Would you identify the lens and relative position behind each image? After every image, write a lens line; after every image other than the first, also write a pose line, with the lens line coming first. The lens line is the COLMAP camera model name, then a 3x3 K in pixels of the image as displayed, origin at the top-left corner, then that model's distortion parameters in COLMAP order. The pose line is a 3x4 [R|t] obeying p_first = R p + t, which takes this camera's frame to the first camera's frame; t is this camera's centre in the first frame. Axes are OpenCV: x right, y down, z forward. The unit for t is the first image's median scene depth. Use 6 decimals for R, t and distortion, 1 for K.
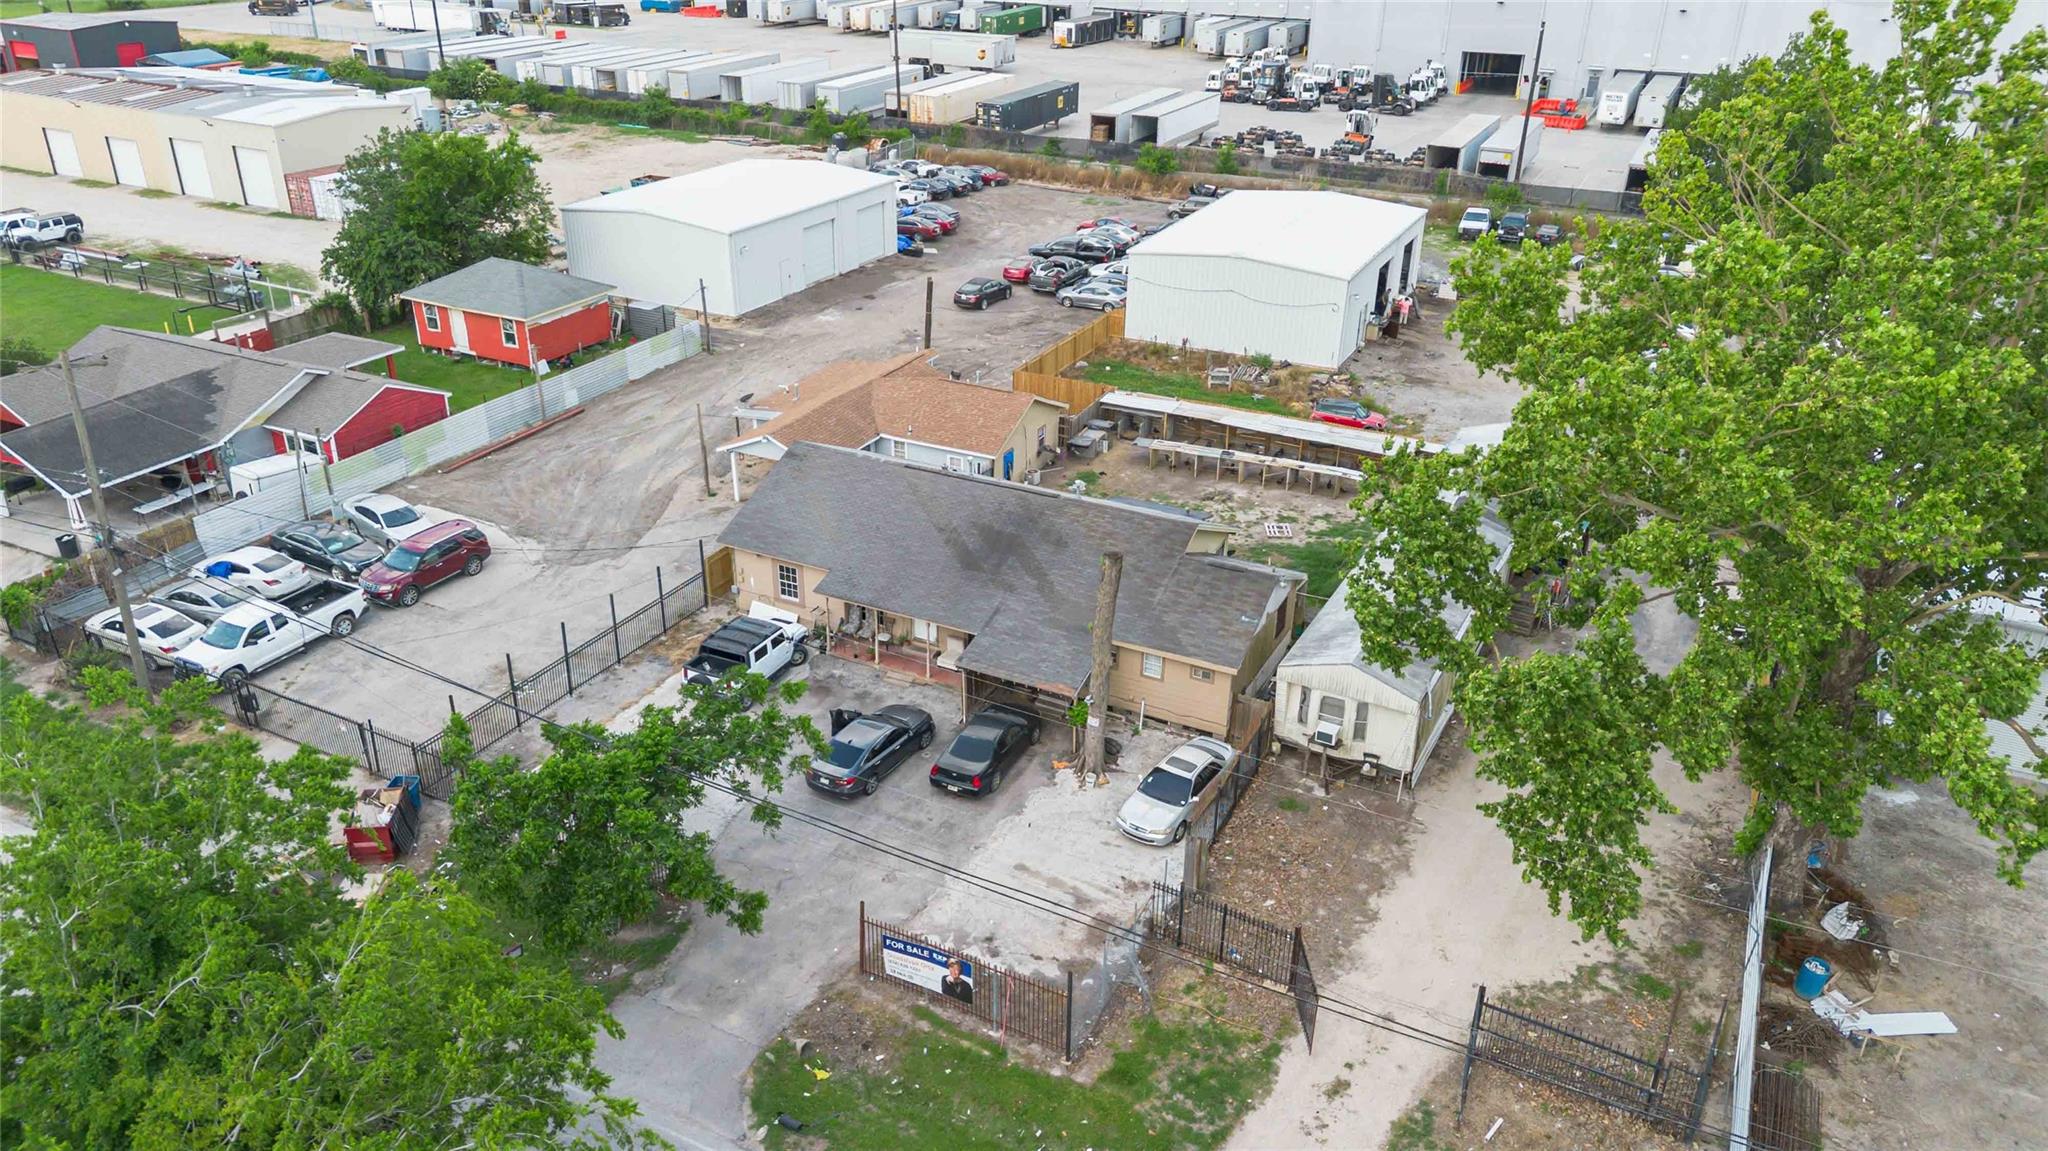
lens RADIAL K [[1444.3, 0, 1012.7], [0, 1444.3, 564.0], [0, 0, 1]] dist [0.070541, -0.086327]
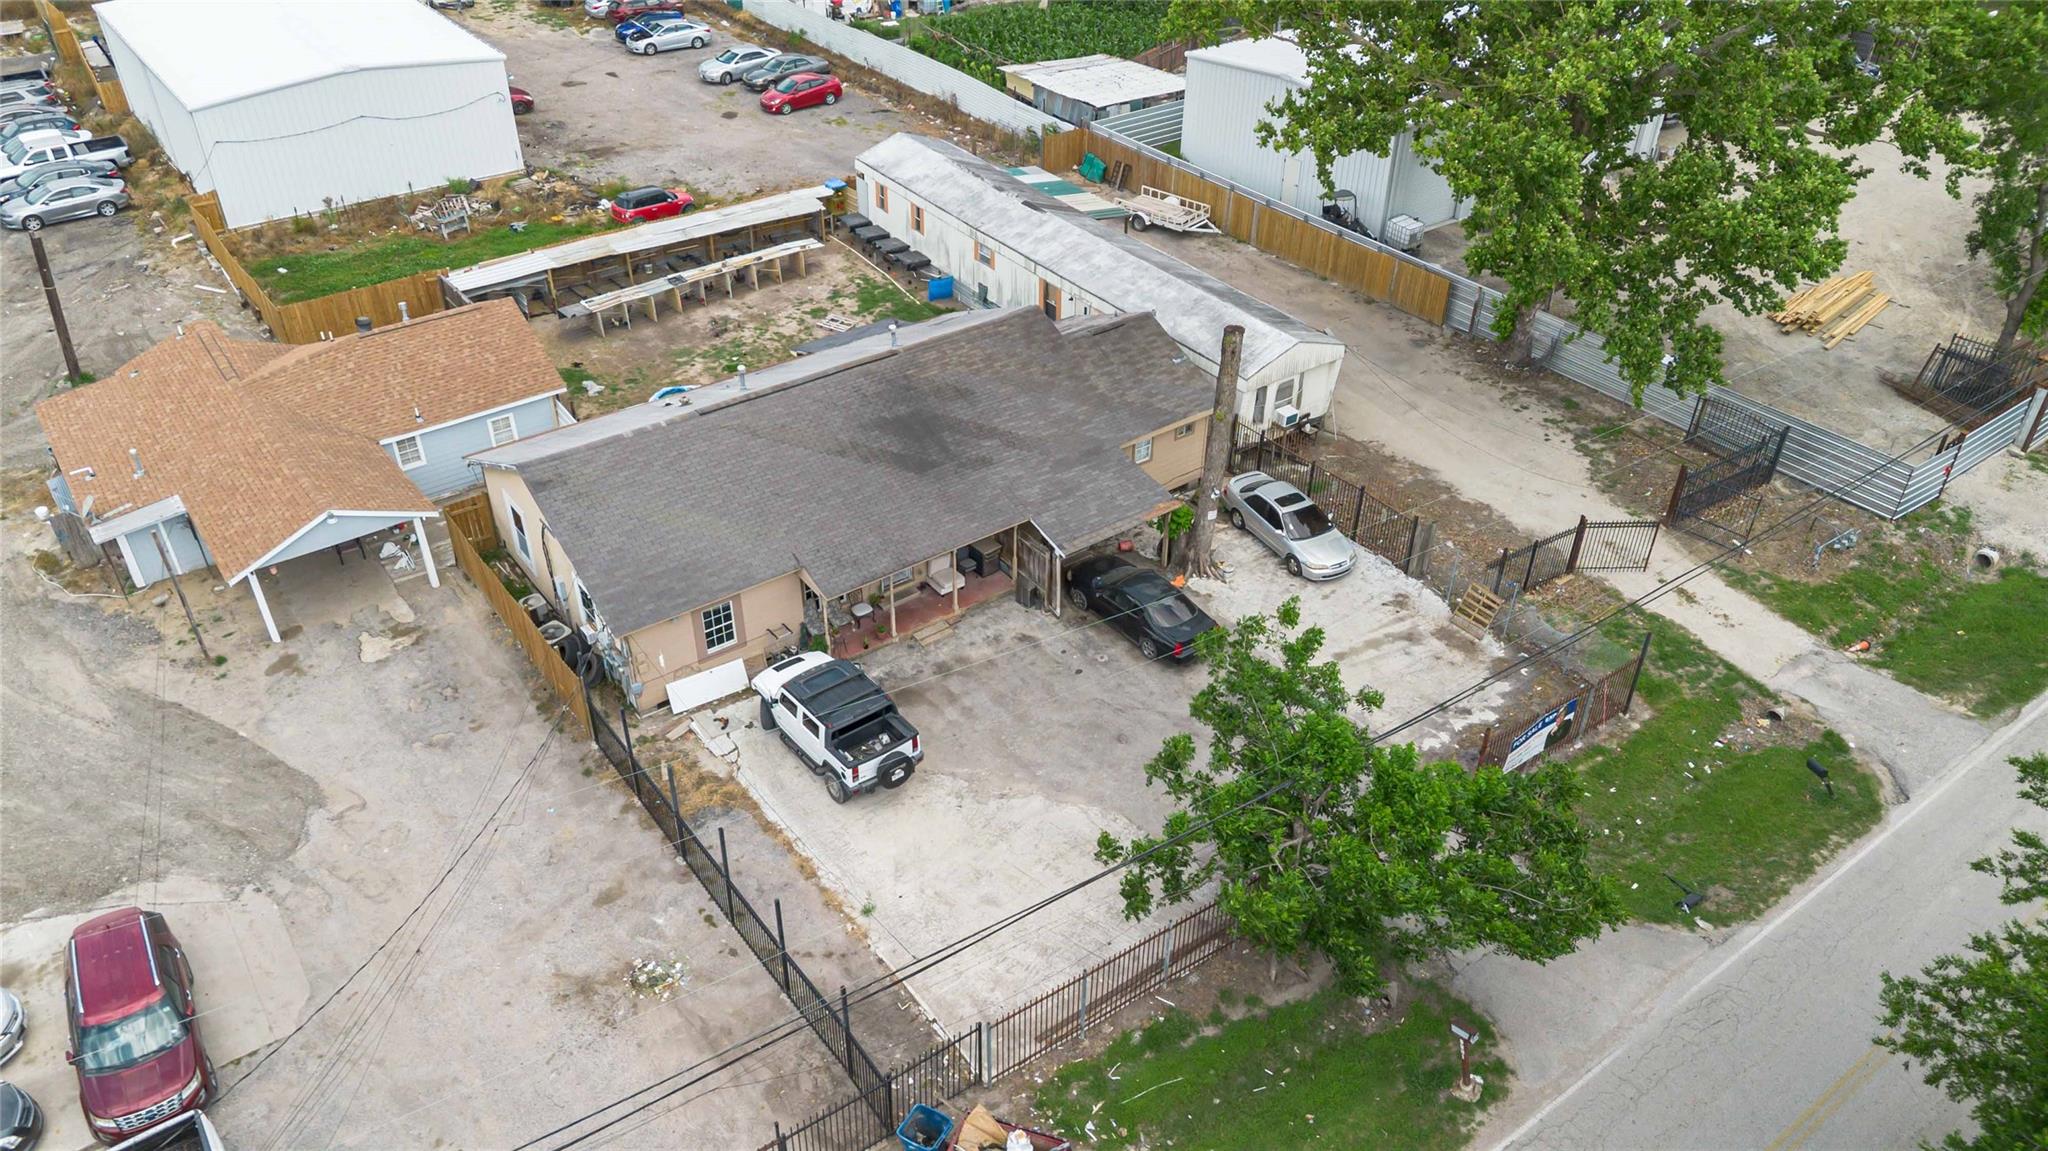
lens RADIAL K [[1442.7, 0, 1024.0], [0, 1442.7, 575.5], [0, 0, 1]] dist [0.073673, -0.088983]
pose [[0.444059, -0.524461, 0.726465, -0.446666], [0.384724, 0.843850, 0.374039, -0.162961], [-0.809196, 0.113393, 0.576492, 0.358315]]
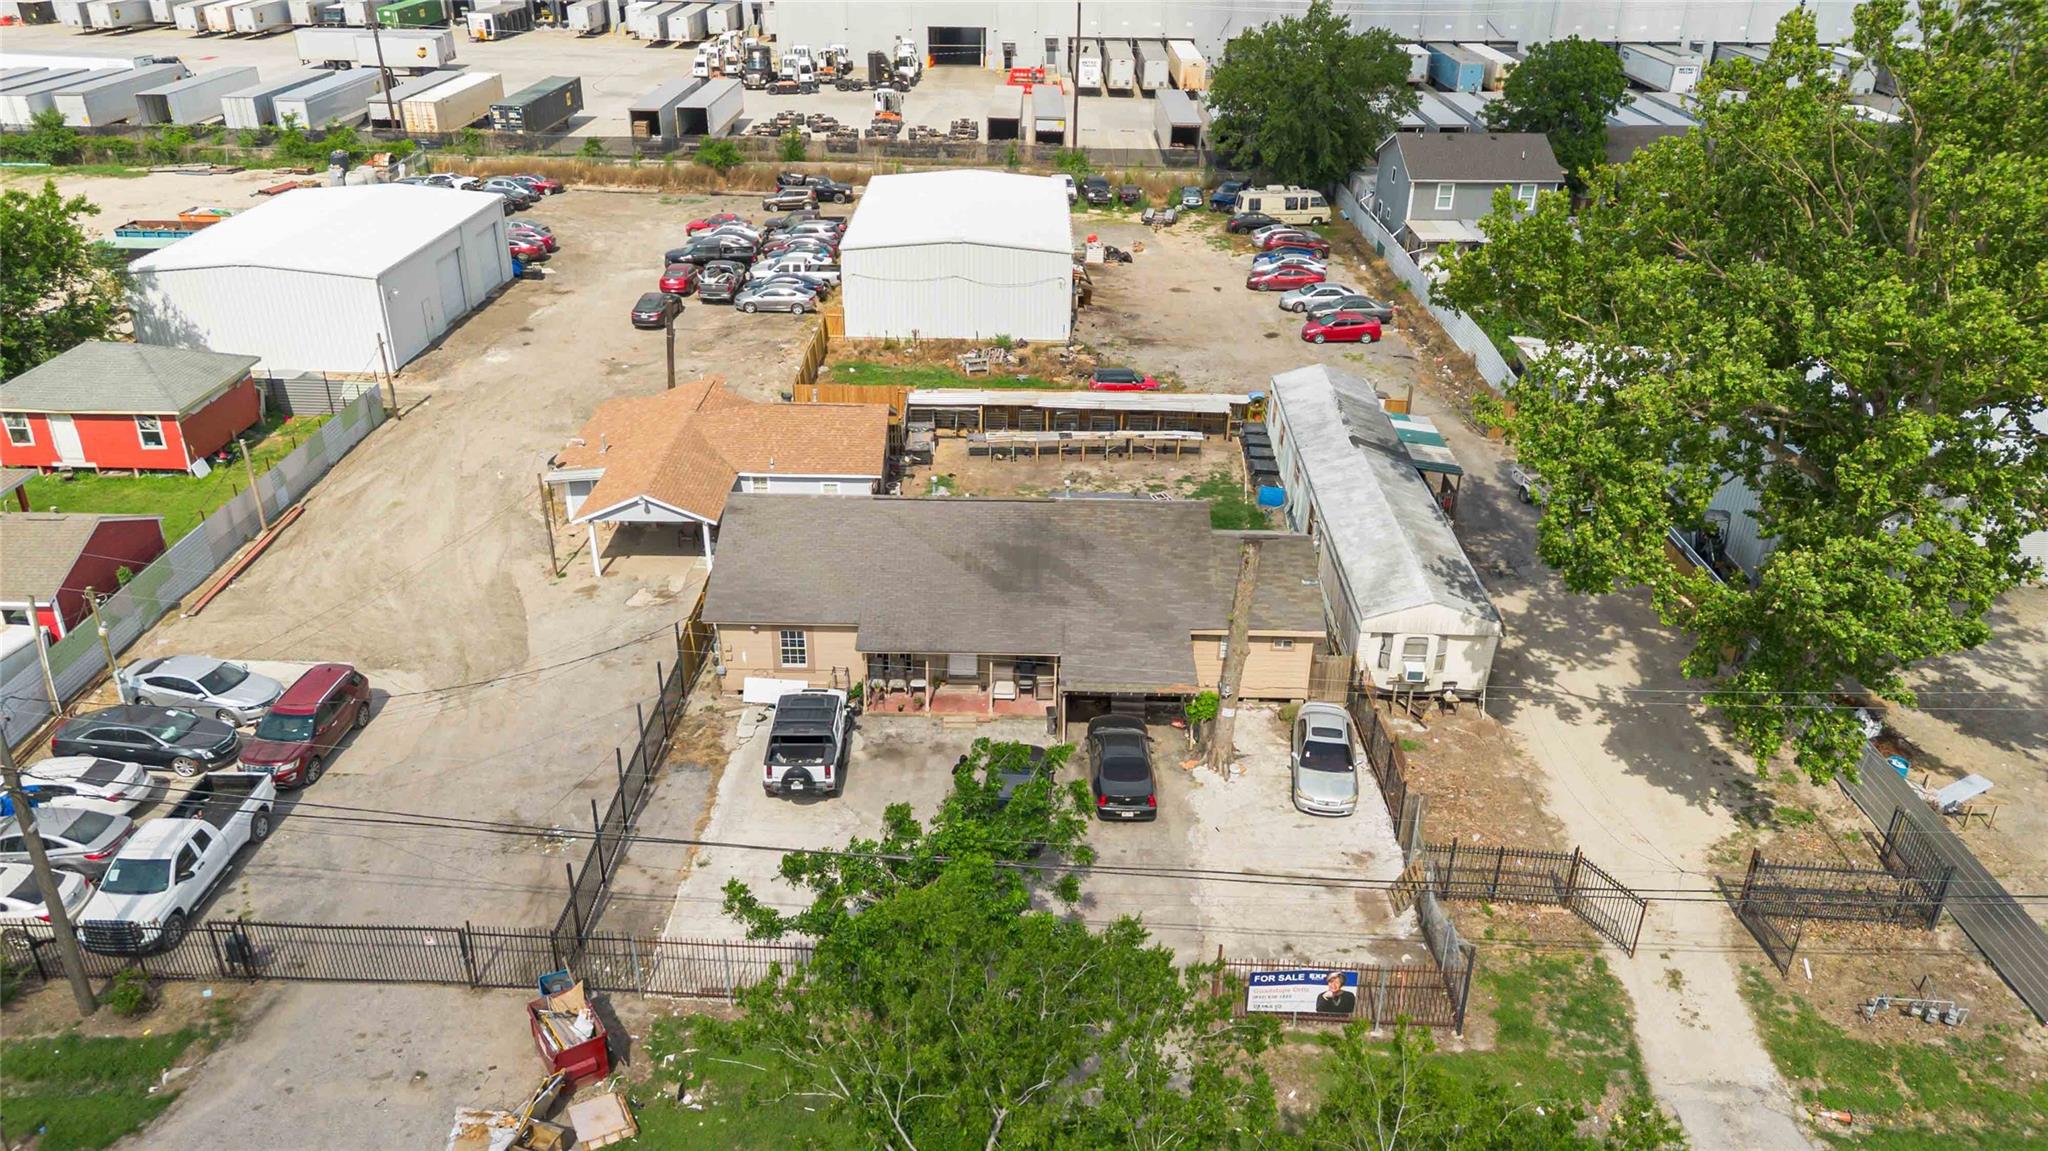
lens RADIAL K [[1444.3, 0, 1012.7], [0, 1444.3, 564.0], [0, 0, 1]] dist [0.070541, -0.086327]
pose [[0.899684, -0.194038, 0.391048, -0.284273], [0.189299, 0.980592, 0.051047, -0.044525], [-0.393363, 0.028099, 0.918954, 0.090096]]
